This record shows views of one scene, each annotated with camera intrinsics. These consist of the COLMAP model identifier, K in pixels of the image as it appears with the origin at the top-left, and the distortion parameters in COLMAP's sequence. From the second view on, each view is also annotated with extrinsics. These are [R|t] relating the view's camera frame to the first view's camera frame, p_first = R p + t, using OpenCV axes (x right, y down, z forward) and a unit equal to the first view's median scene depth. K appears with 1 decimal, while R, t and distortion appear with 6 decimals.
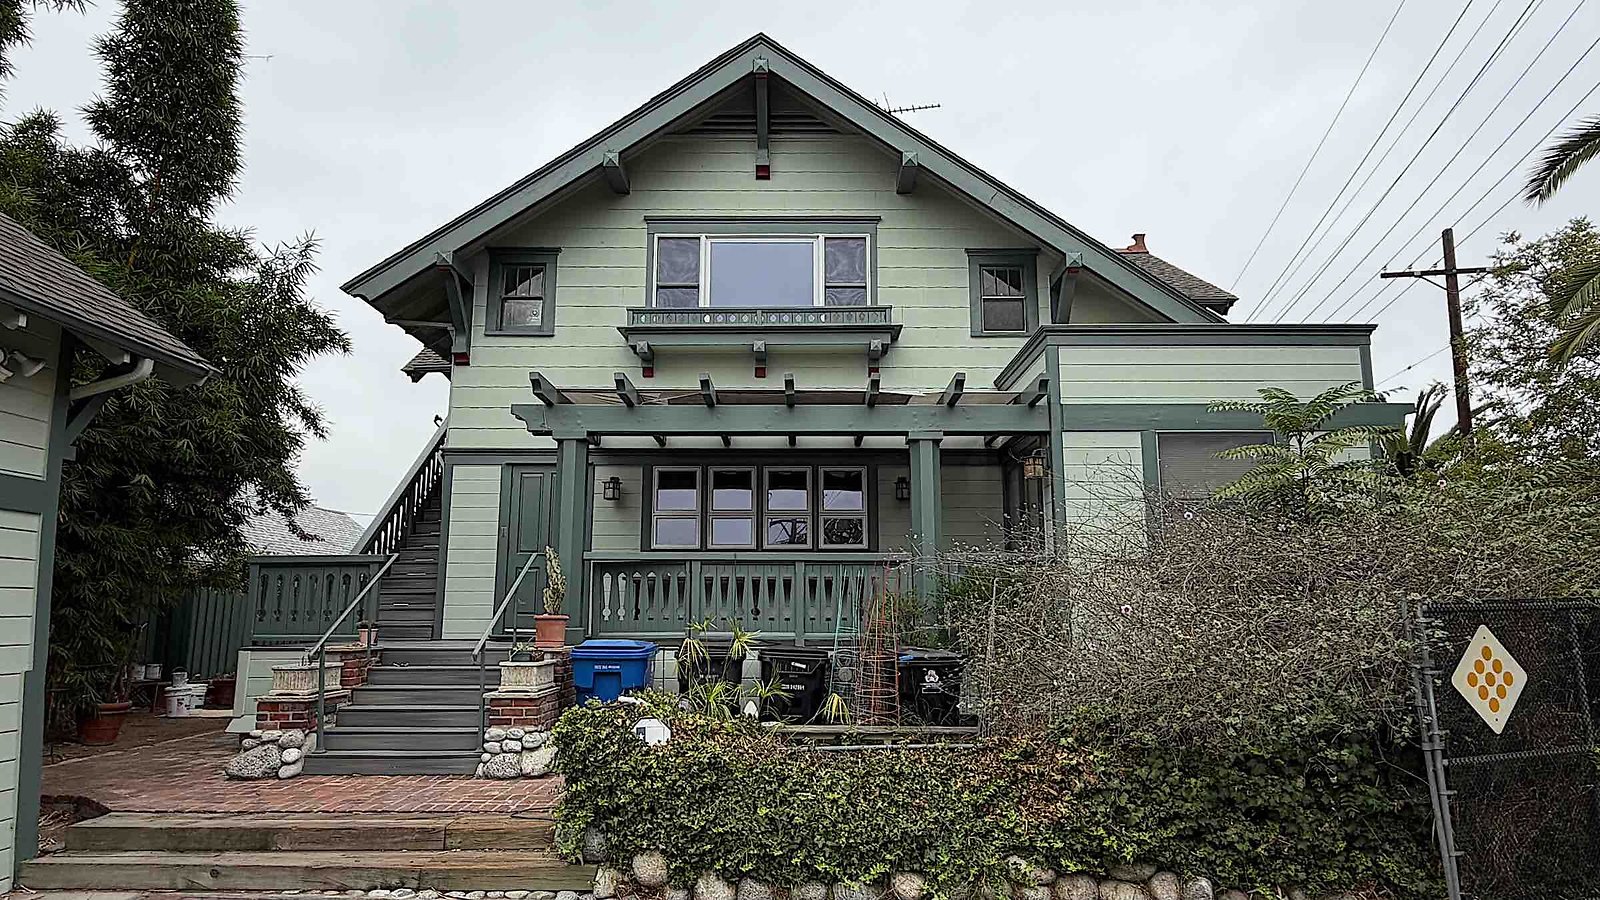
lens RADIAL K [[971.0, 0, 802.4], [0, 971.0, 443.9], [0, 0, 1]] dist [-0.005415, -0.001764]
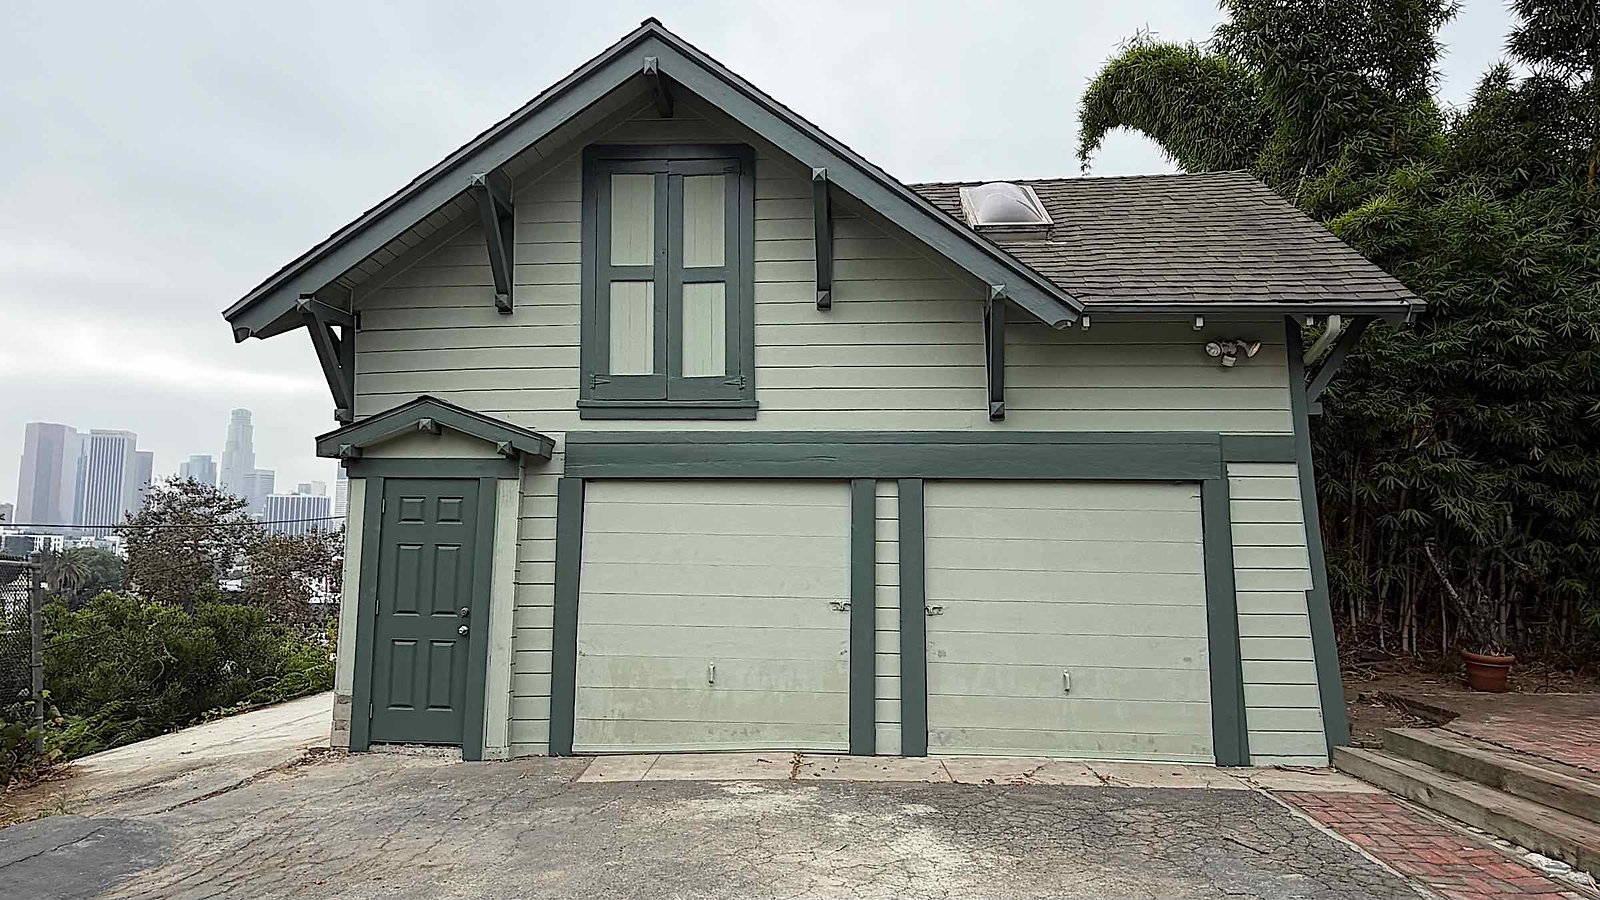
lens RADIAL K [[1038.0, 0, 798.8], [0, 1038.0, 448.9], [0, 0, 1]] dist [0.000037, 0.000173]
pose [[-0.038426, -0.096395, -0.994601, 0.533858], [0.163256, 0.981357, -0.101419, 0.085543], [0.985835, -0.166272, -0.021973, 0.410185]]
